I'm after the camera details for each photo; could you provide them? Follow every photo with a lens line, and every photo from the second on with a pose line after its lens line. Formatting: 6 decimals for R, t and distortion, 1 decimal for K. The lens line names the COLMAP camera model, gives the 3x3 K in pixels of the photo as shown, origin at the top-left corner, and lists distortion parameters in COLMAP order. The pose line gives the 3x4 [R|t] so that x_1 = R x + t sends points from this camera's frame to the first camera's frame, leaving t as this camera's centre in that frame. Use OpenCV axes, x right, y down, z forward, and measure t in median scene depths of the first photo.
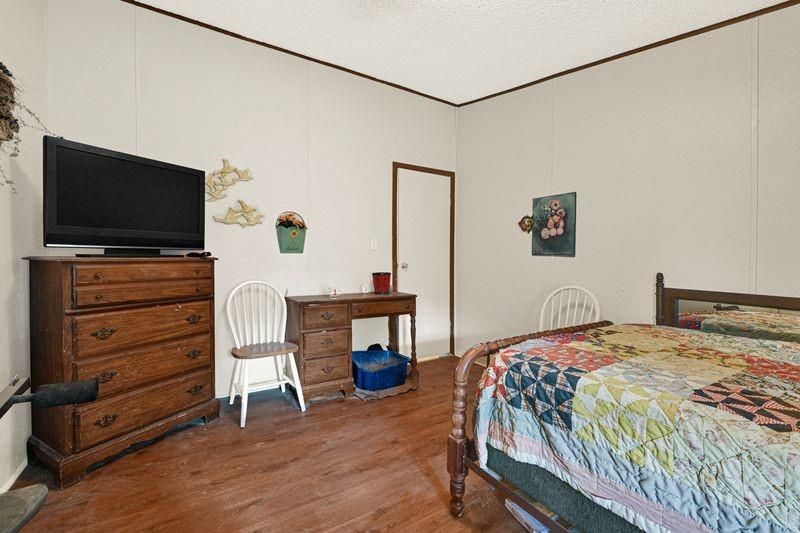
lens RADIAL K [[338.4, 0, 400.0], [0, 338.4, 266.5], [0, 0, 1]] dist [0.001974, -0.007690]
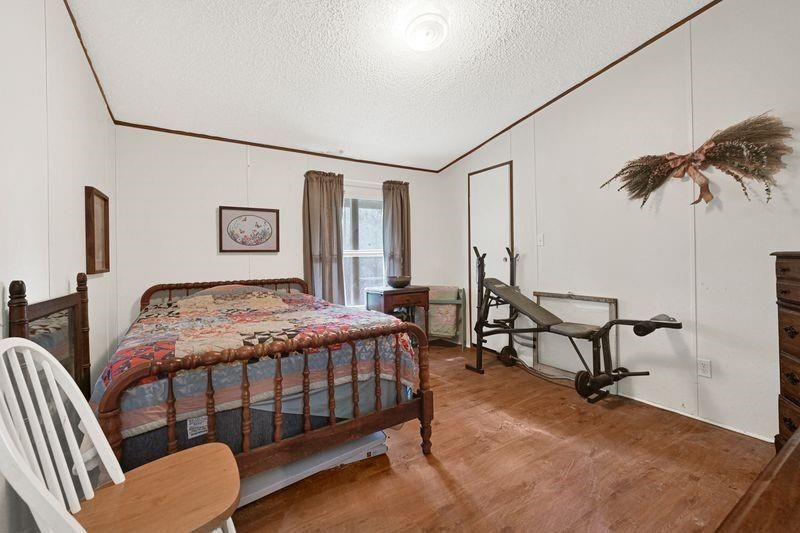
lens RADIAL K [[338.4, 0, 400.0], [0, 338.4, 266.5], [0, 0, 1]] dist [0.001974, -0.007690]
pose [[-0.999726, 0.013493, 0.019107, 0.201502], [0.013759, 0.999809, 0.013867, -0.012918], [-0.018916, 0.014126, -0.999721, 1.925981]]
